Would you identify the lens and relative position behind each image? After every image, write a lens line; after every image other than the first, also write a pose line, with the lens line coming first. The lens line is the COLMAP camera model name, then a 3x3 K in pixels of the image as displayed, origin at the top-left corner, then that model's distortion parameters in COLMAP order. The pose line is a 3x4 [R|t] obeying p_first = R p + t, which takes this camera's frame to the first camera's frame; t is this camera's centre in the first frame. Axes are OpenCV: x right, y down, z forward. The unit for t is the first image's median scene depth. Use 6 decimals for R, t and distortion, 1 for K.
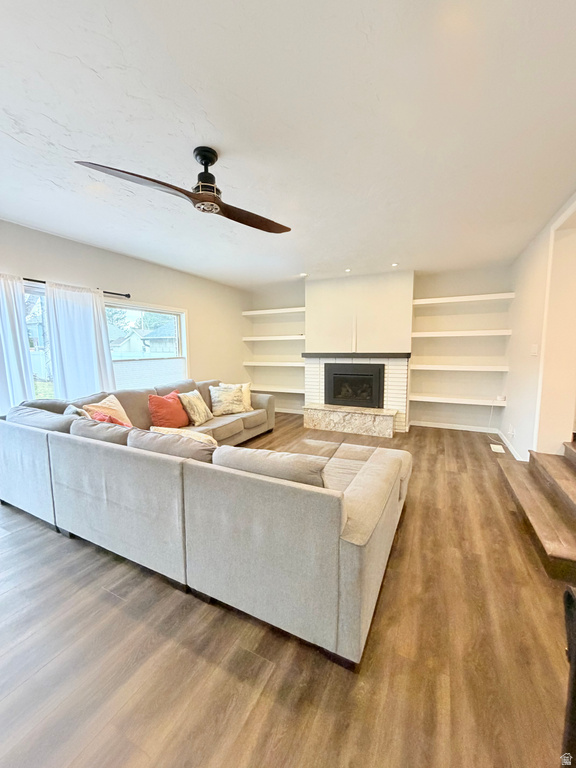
lens RADIAL K [[304.8, 0, 291.5], [0, 304.8, 384.6], [0, 0, 1]] dist [-0.000666, -0.000325]
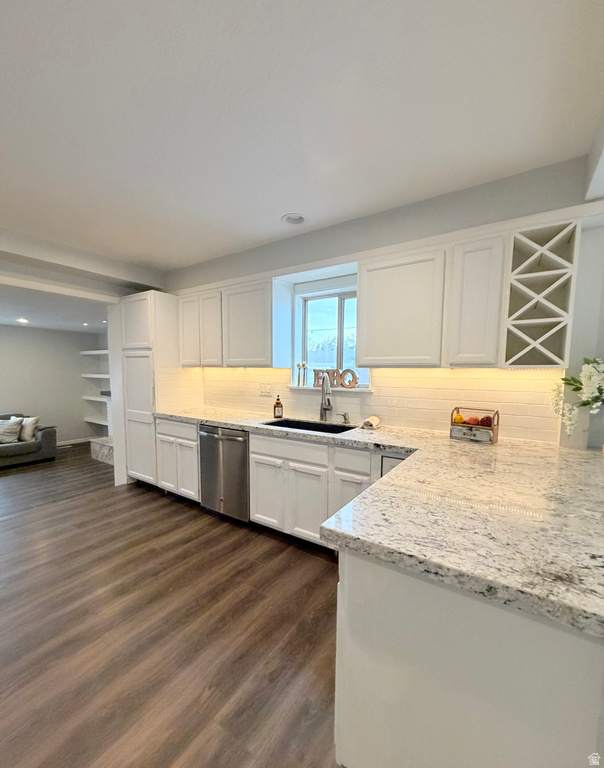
lens RADIAL K [[319.0, 0, 303.4], [0, 319.0, 403.8], [0, 0, 1]] dist [0.001380, -0.000621]
pose [[0.992264, 0.032923, -0.119697, 0.996049], [-0.034335, 0.999363, -0.009751, -0.077732], [0.119300, 0.013785, 0.992763, -0.082005]]
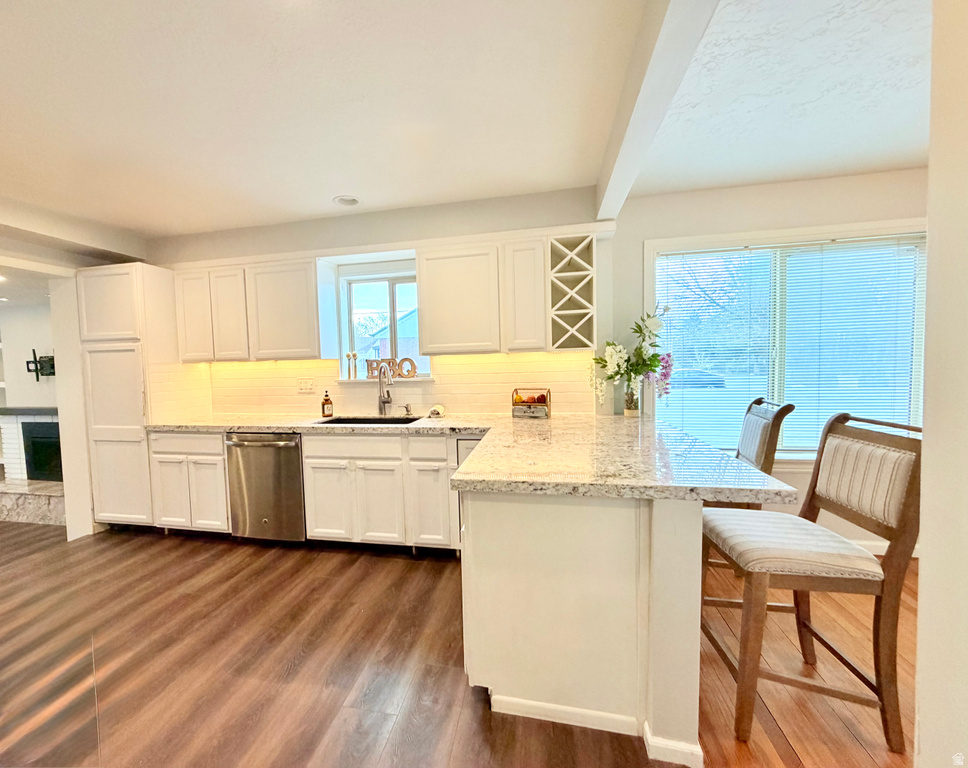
lens RADIAL K [[403.9, 0, 456.1], [0, 403.9, 386.8], [0, 0, 1]] dist [0.001233, 0.000462]
pose [[0.969785, -0.030972, 0.241989, 0.927048], [0.045115, 0.997568, -0.053125, -0.061015], [-0.239755, 0.062437, 0.968824, -0.175142]]
